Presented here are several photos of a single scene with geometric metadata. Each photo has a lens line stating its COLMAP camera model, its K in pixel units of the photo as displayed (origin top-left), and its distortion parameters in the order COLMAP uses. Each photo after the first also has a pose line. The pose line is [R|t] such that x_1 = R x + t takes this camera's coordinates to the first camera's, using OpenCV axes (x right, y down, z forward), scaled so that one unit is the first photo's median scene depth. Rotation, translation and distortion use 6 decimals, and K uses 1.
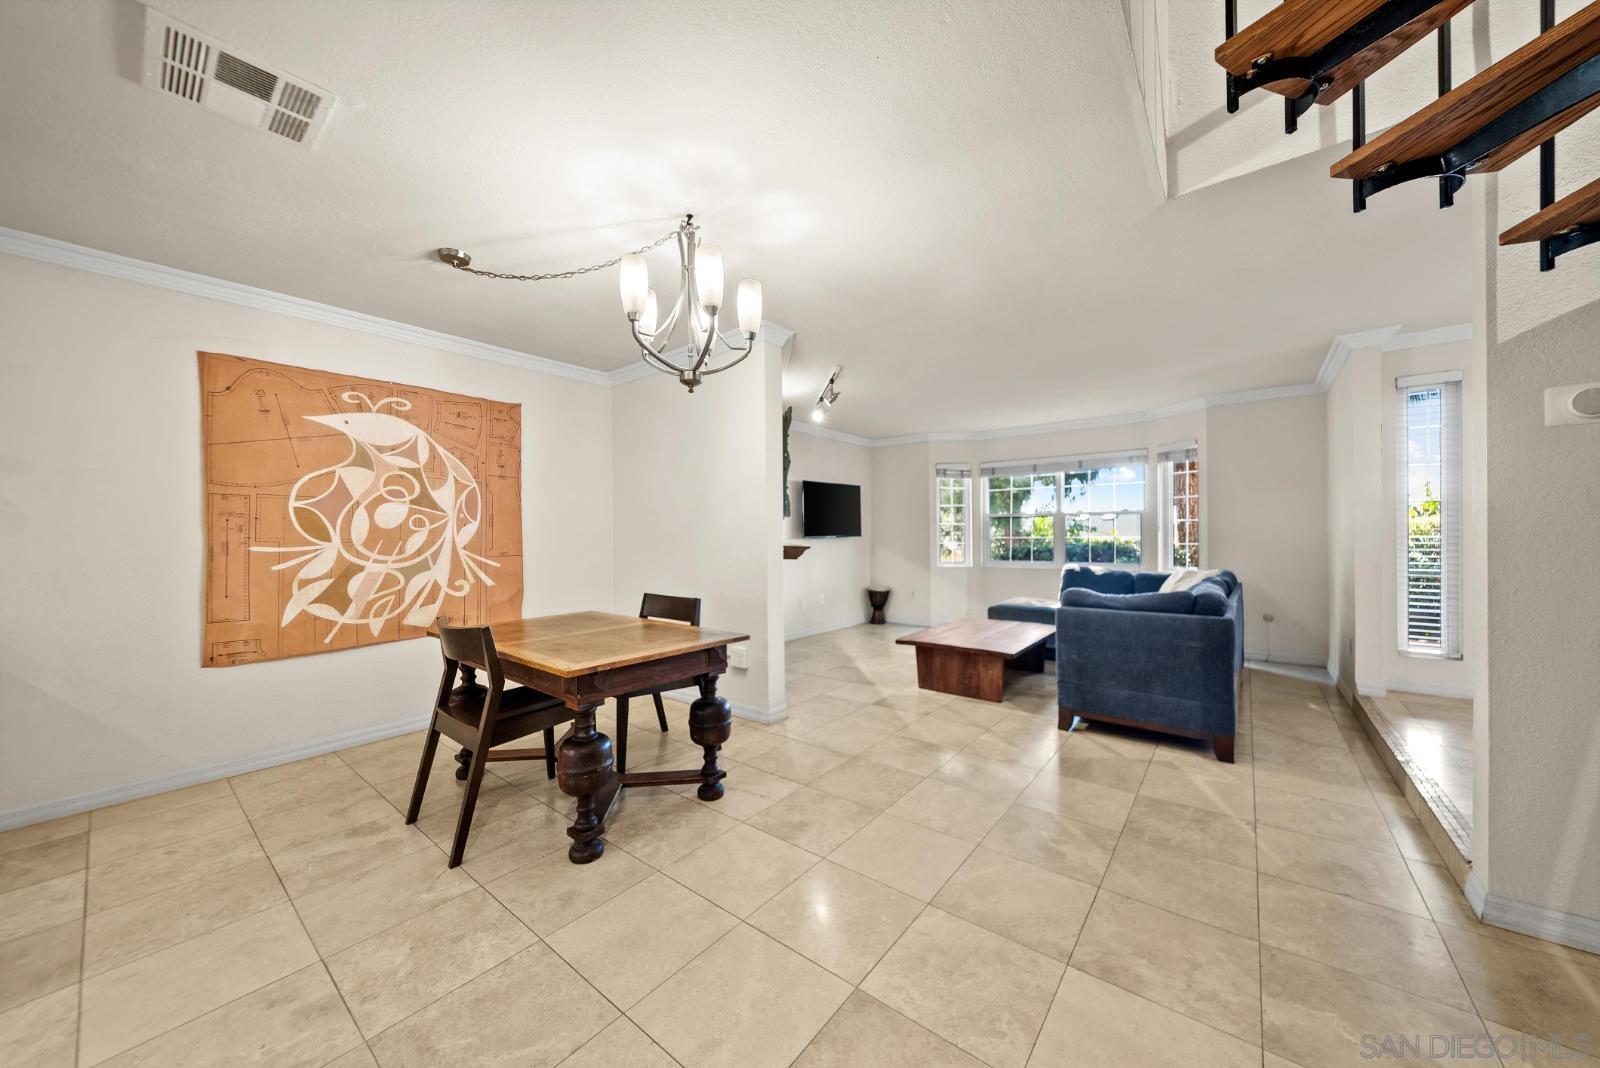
lens RADIAL K [[557.1, 0, 811.1], [0, 557.1, 522.1], [0, 0, 1]] dist [-0.001965, 0.000254]
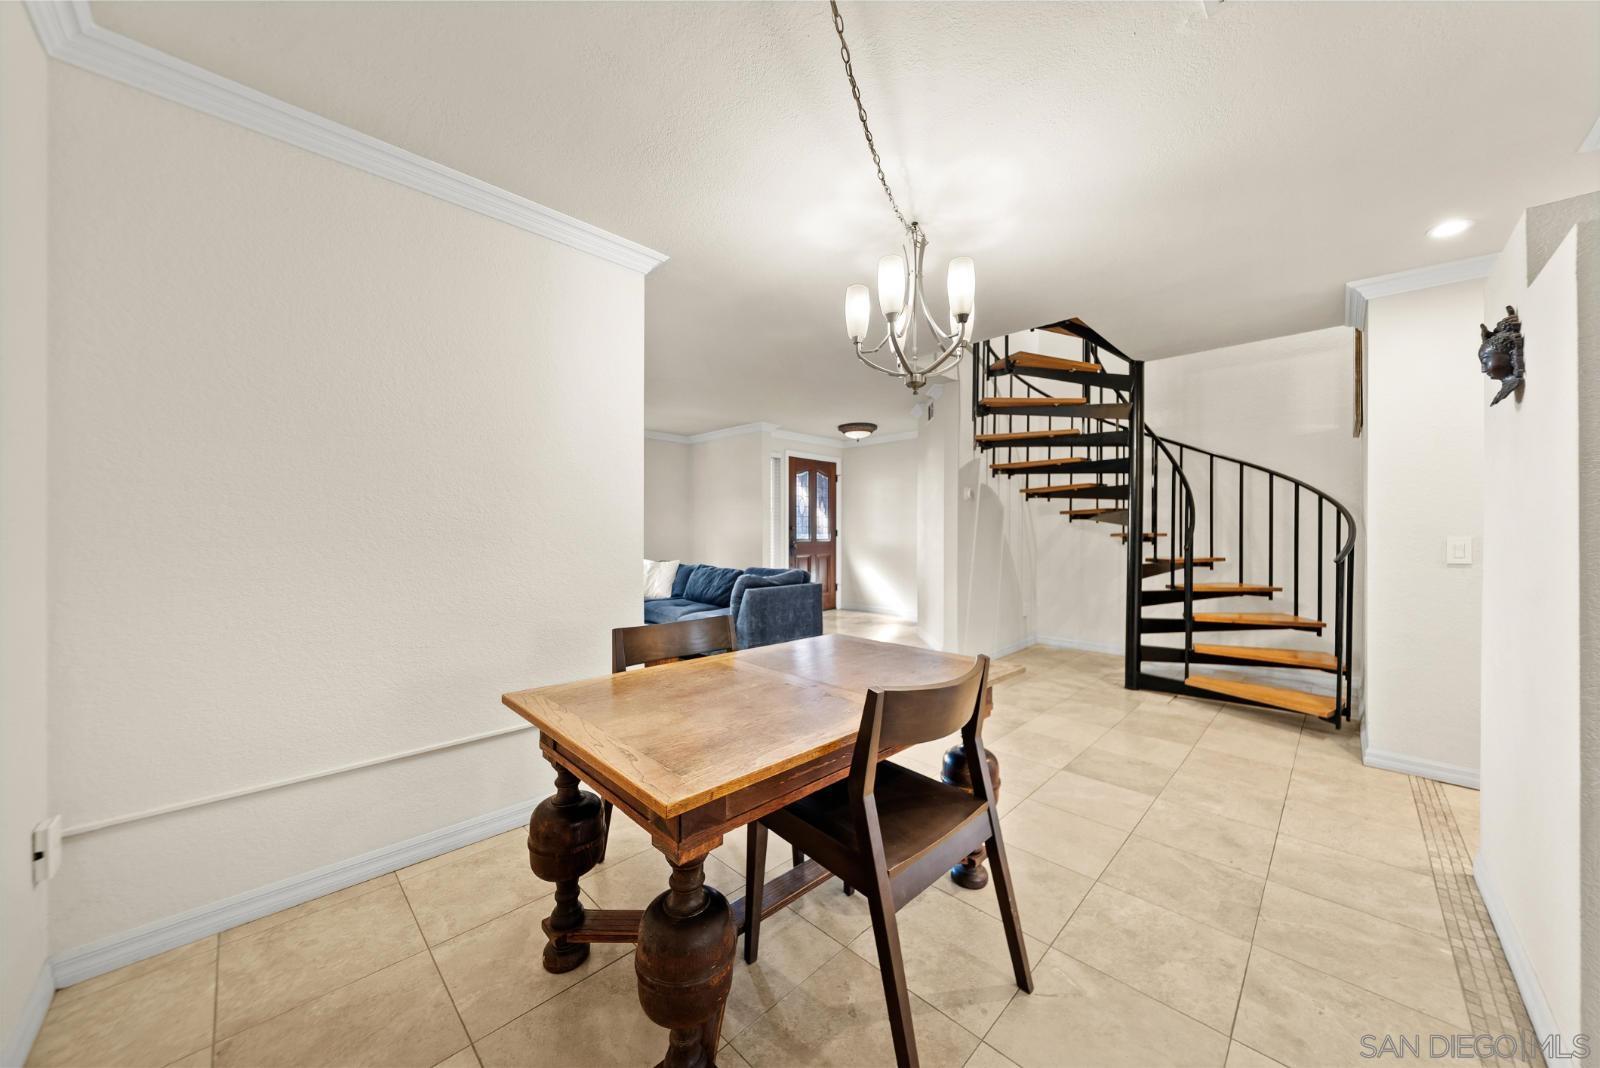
lens RADIAL K [[557.1, 0, 799.3], [0, 557.1, 536.1], [0, 0, 1]] dist [-0.001965, 0.000254]
pose [[0.120656, -0.001178, 0.992694, -1.919246], [-0.008351, 0.999963, 0.002201, 0.036513], [-0.992659, -0.008556, 0.120642, 1.662604]]
